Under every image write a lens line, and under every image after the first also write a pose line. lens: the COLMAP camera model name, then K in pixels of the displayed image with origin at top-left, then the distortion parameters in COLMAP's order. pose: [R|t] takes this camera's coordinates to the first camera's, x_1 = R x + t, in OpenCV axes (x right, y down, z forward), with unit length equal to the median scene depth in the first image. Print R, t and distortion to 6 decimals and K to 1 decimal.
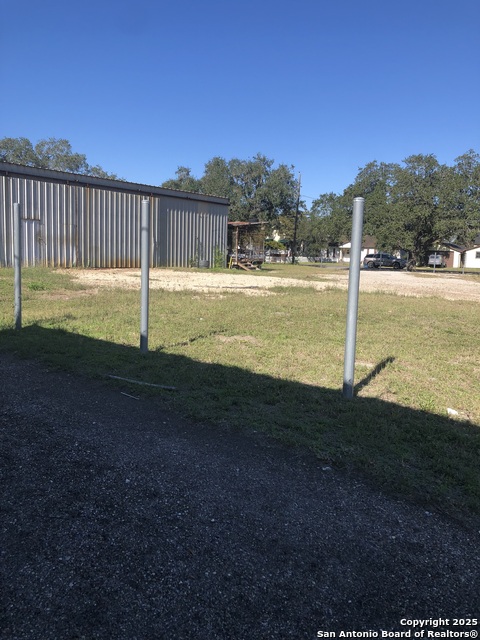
lens RADIAL K [[540.7, 0, 240.0], [0, 540.7, 320.0], [0, 0, 1]] dist [0.047549, -0.015723]
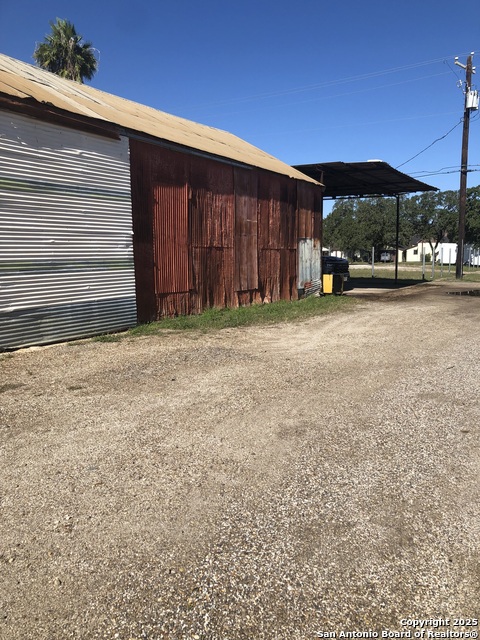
lens RADIAL K [[532.8, 0, 240.0], [0, 532.8, 320.0], [0, 0, 1]] dist [0.031659, -0.009512]
pose [[0.996052, -0.049366, 0.073781, -0.309094], [0.049737, 0.998757, -0.003187, 0.093248], [-0.073532, 0.006844, 0.997269, -0.857846]]
